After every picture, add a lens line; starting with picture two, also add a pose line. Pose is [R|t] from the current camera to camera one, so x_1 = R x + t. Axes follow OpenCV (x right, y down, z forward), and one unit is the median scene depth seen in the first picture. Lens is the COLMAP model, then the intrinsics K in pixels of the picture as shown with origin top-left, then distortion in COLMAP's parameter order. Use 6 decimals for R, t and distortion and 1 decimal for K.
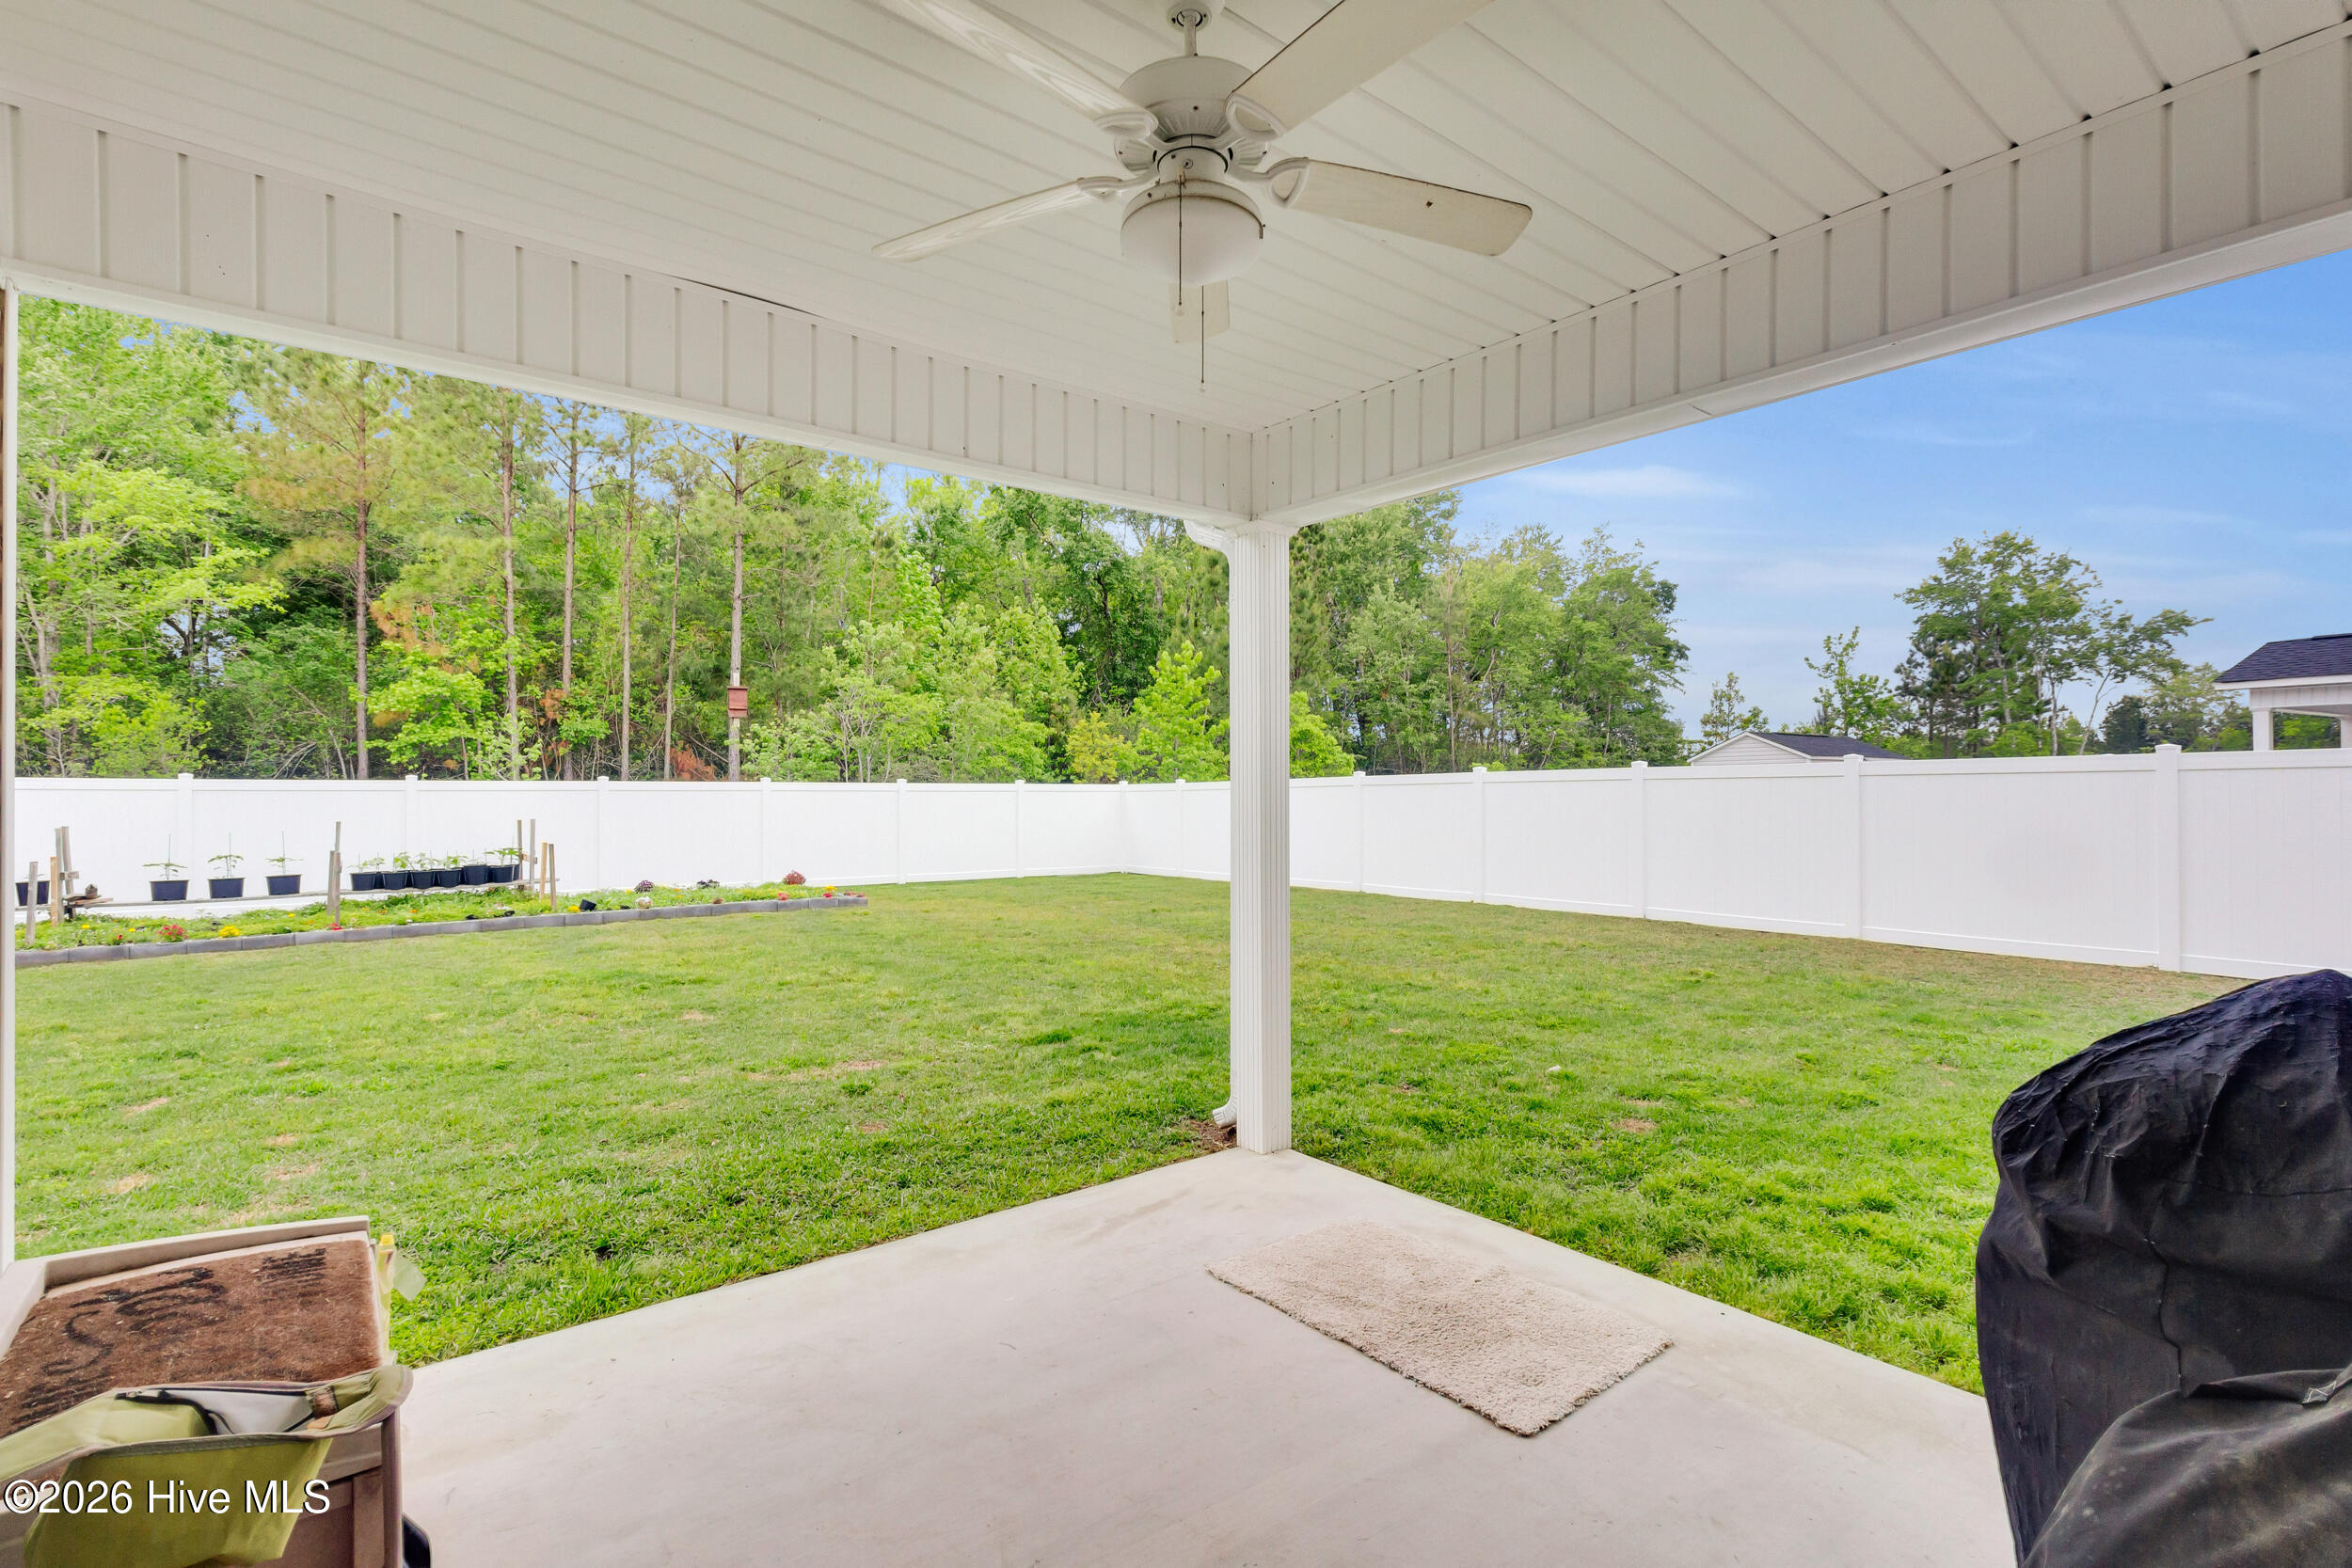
lens RADIAL K [[1094.7, 0, 1176.1], [0, 1094.7, 794.8], [0, 0, 1]] dist [0.006266, -0.000959]
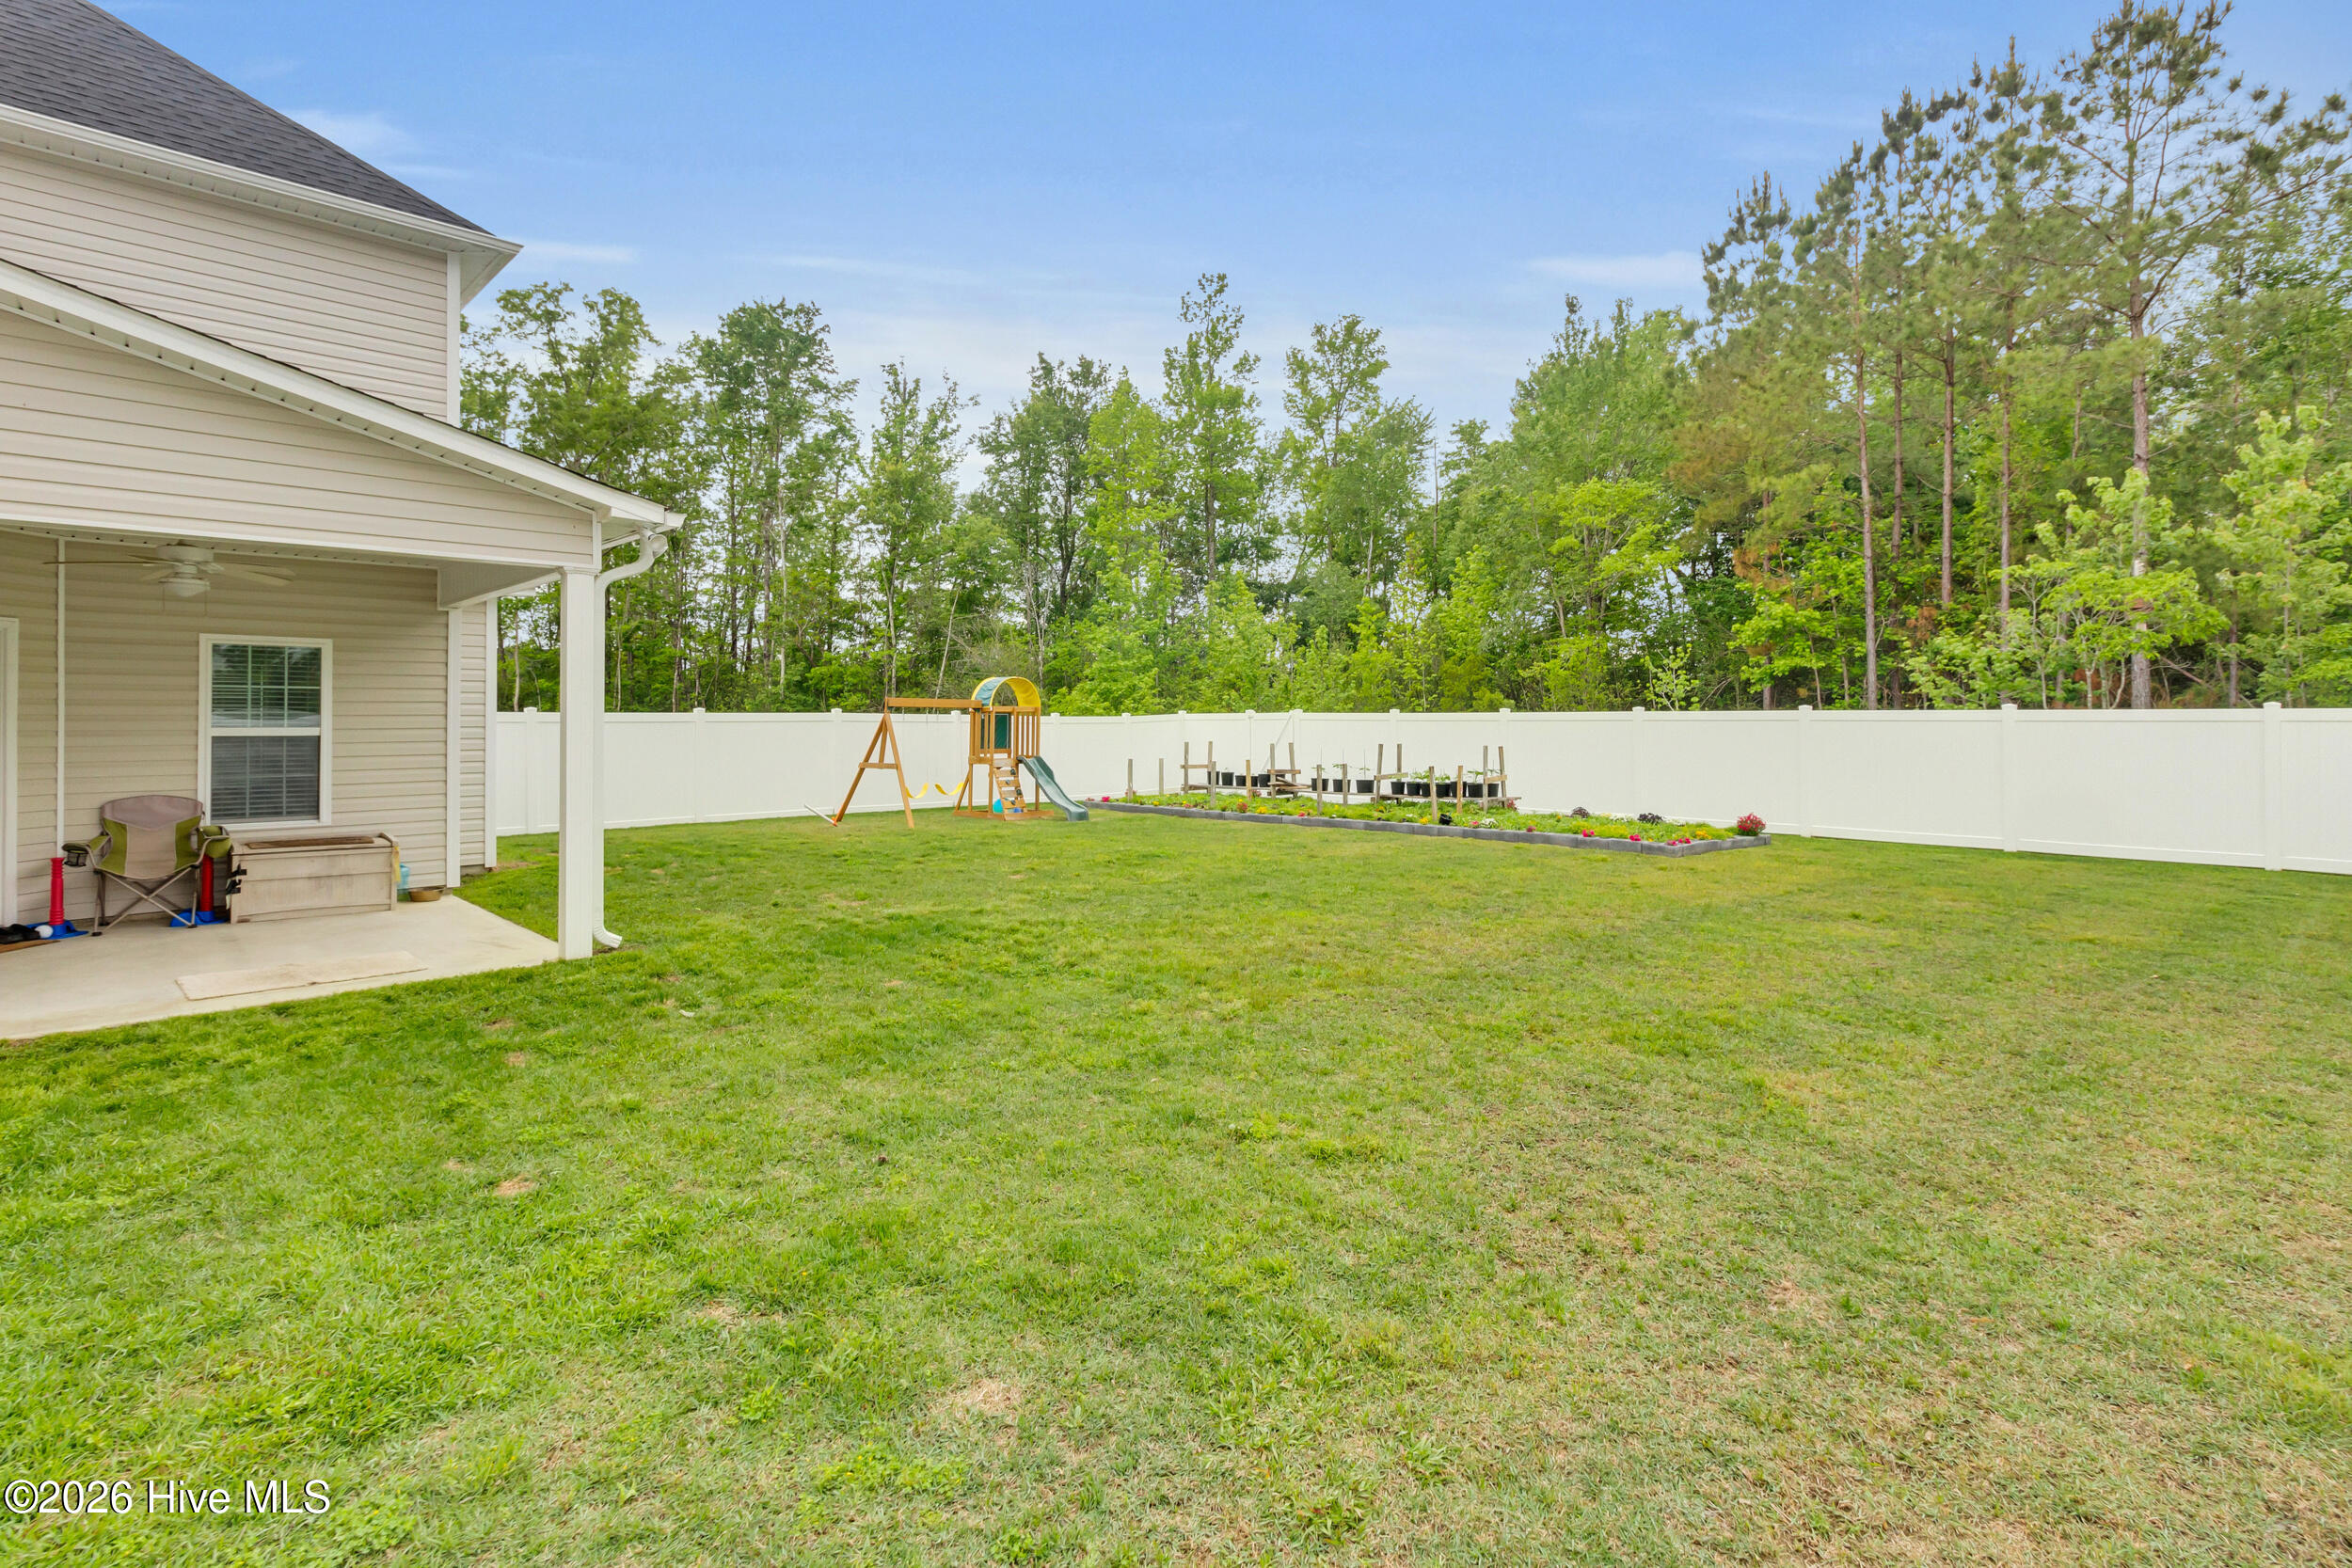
lens RADIAL K [[1094.7, 0, 1142.4], [0, 1094.7, 688.7], [0, 0, 1]] dist [0.006266, -0.000959]
pose [[0.109537, -0.029399, -0.993548, 0.307894], [0.001219, 0.999566, -0.029443, -0.002164], [0.993982, 0.002014, 0.109525, 0.287758]]
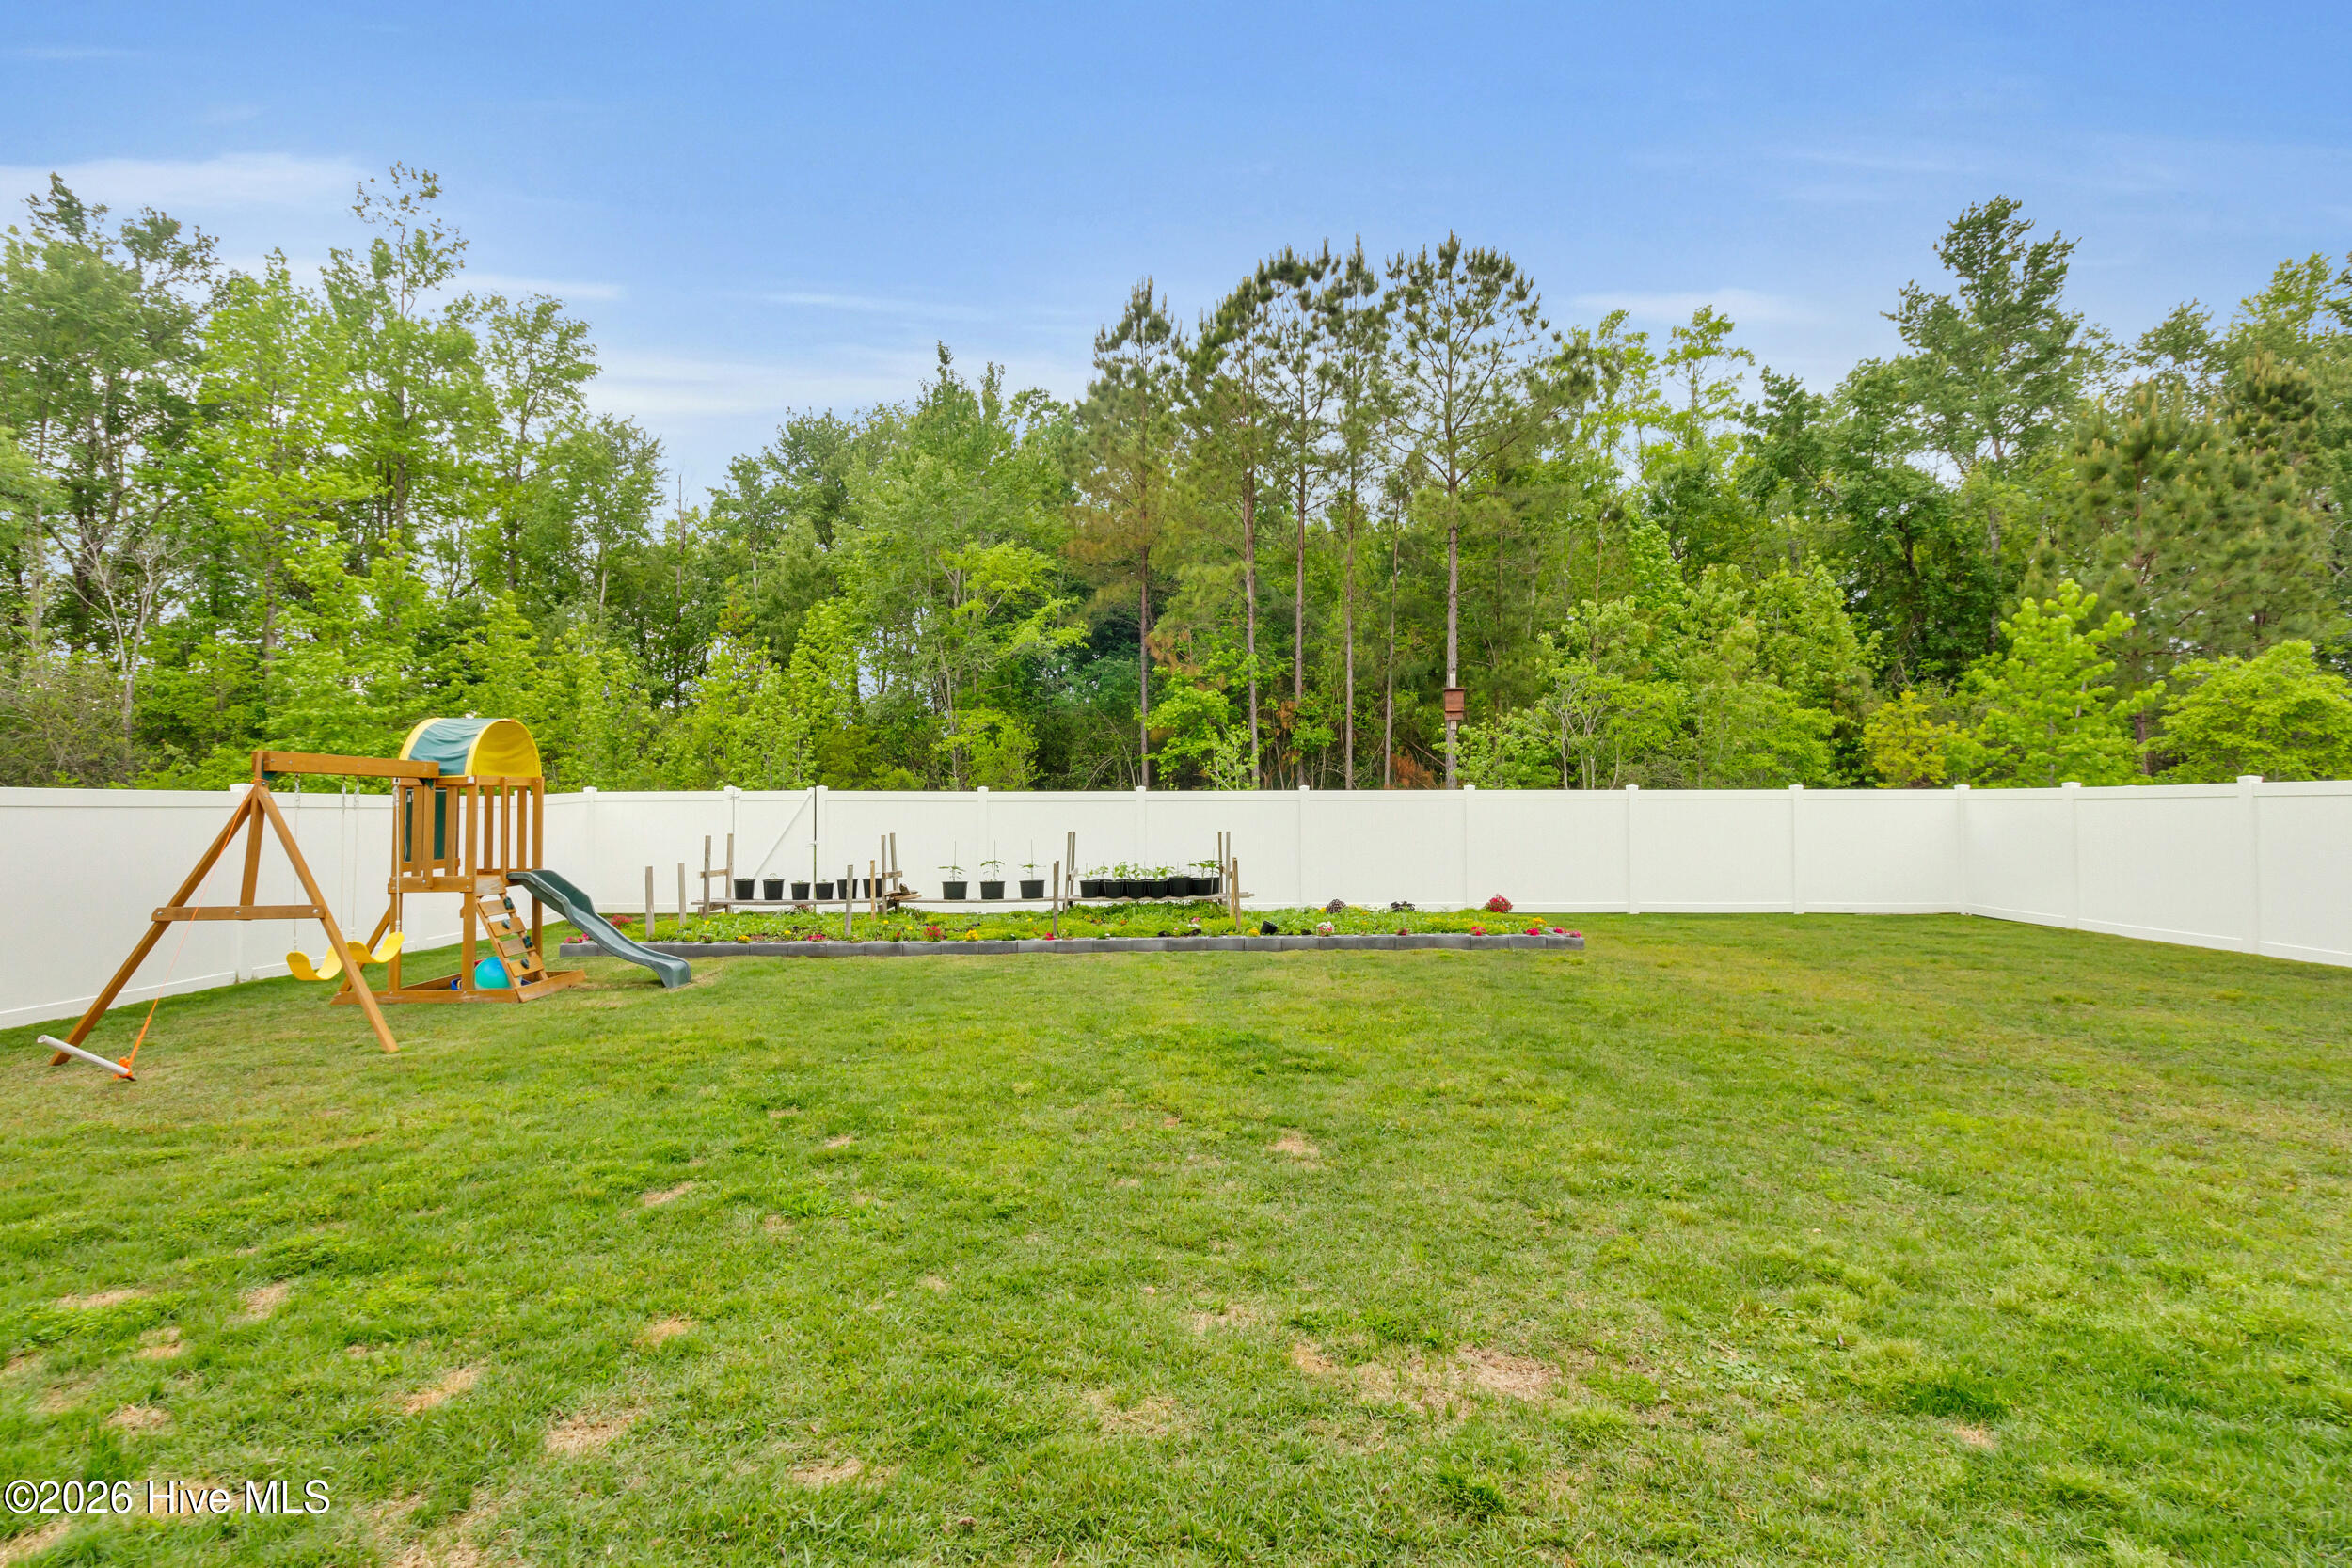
lens RADIAL K [[1094.7, 0, 1177.8], [0, 1094.7, 766.7], [0, 0, 1]] dist [0.006266, -0.000959]
pose [[0.797857, -0.017944, -0.602579, -0.022565], [0.001200, 0.999602, -0.028177, -0.004425], [0.602845, 0.021758, 0.797561, 0.115466]]
